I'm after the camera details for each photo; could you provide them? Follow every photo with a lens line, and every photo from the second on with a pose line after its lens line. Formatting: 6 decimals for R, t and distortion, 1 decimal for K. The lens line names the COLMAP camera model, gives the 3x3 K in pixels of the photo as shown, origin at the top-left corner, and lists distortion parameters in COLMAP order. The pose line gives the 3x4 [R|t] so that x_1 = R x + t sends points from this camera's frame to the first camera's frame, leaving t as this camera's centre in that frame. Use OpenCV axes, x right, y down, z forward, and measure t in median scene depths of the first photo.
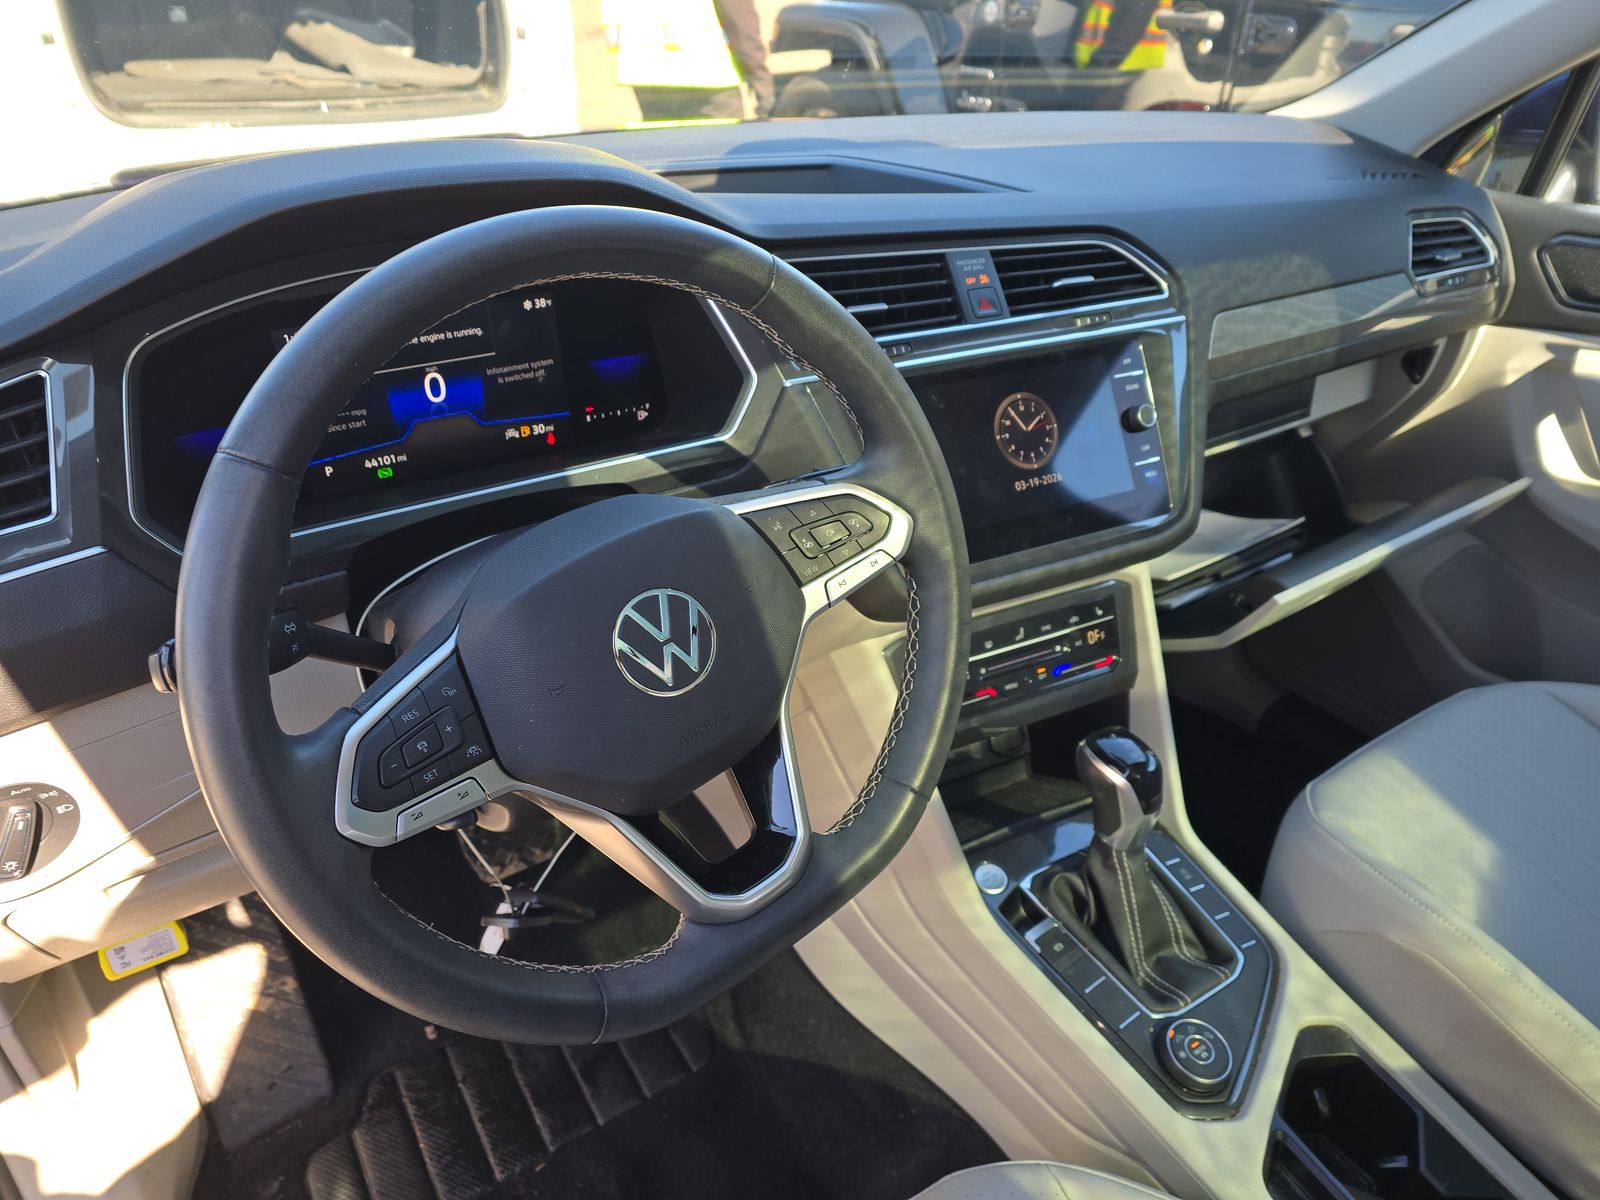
lens RADIAL K [[1087.0, 0, 801.9], [0, 1087.0, 590.3], [0, 0, 1]] dist [0.083451, -0.103430]
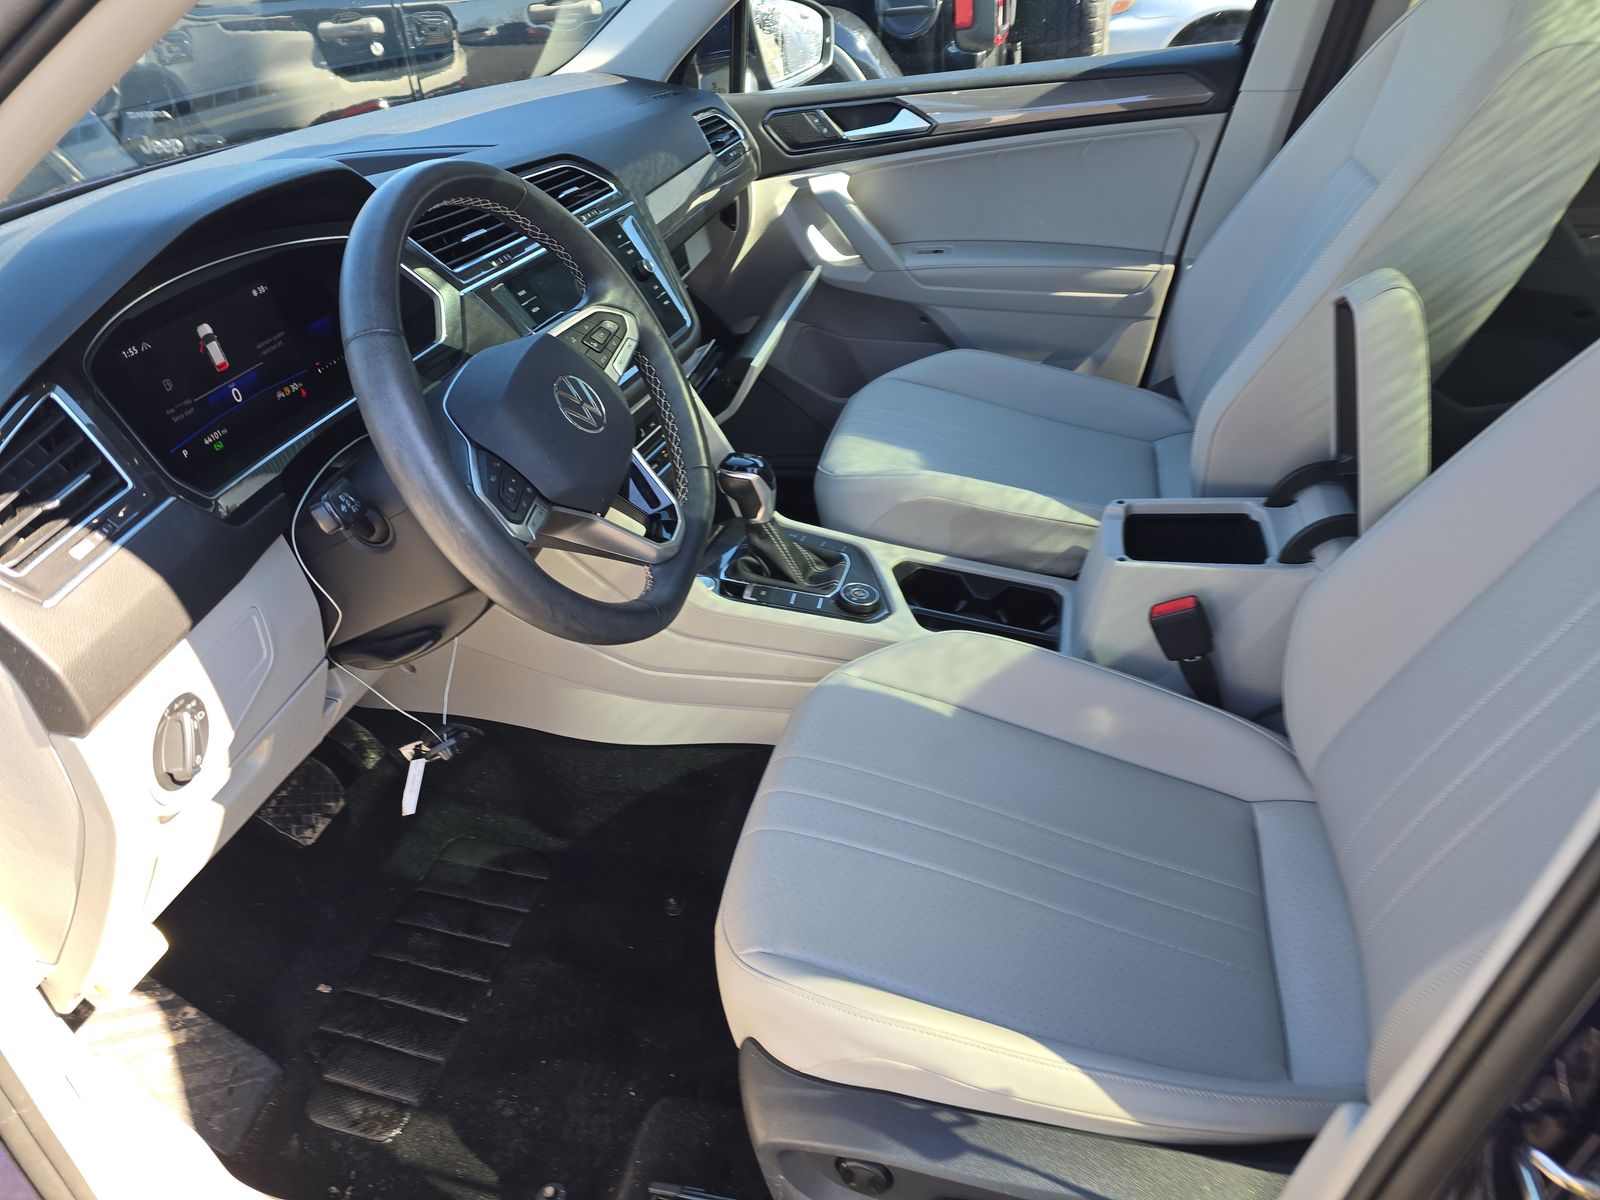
lens RADIAL K [[1087.0, 0, 801.9], [0, 1087.0, 590.3], [0, 0, 1]] dist [0.083451, -0.103430]
pose [[0.732475, -0.429228, 0.528435, -0.462028], [0.430667, 0.893297, 0.128636, 0.121390], [-0.527263, 0.133357, 0.839172, -0.284997]]
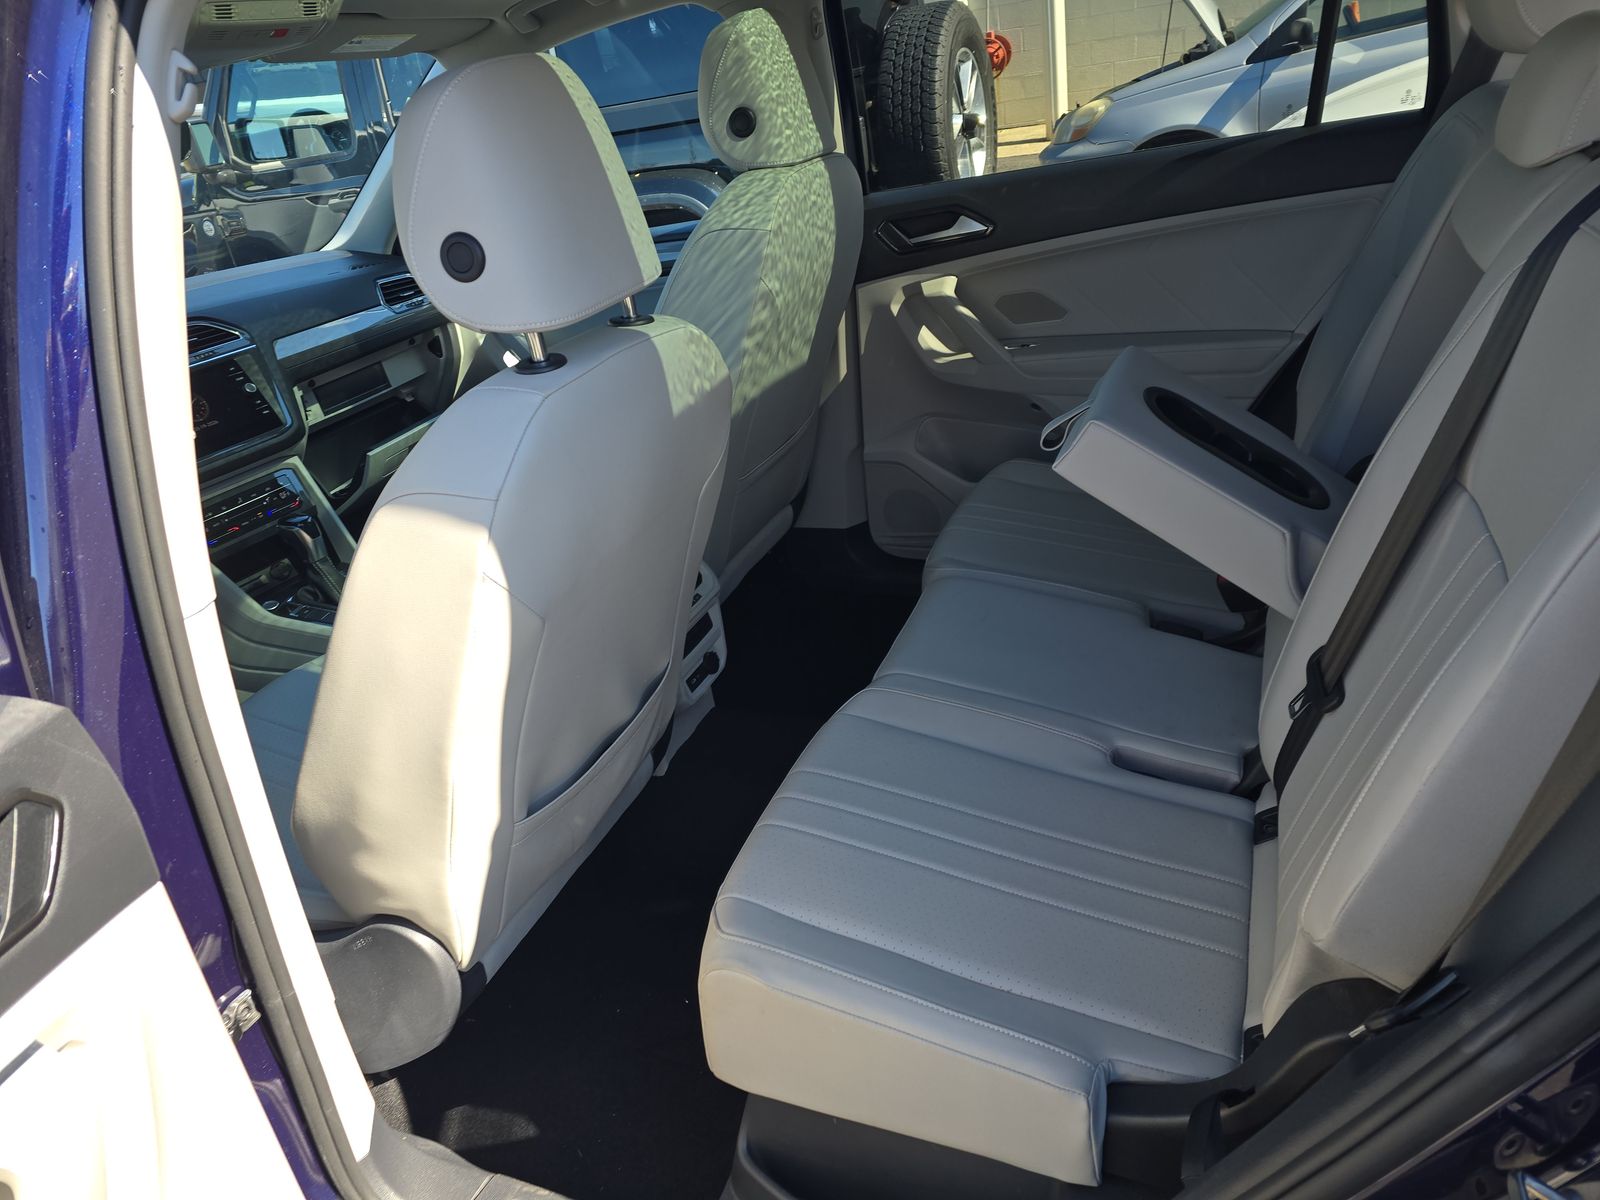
lens RADIAL K [[1087.0, 0, 801.9], [0, 1087.0, 590.3], [0, 0, 1]] dist [0.083451, -0.103430]
pose [[0.809806, -0.384065, 0.443518, 0.061567], [0.434996, 0.900314, -0.014618, 0.634130], [-0.393691, 0.204767, 0.896146, -1.180200]]
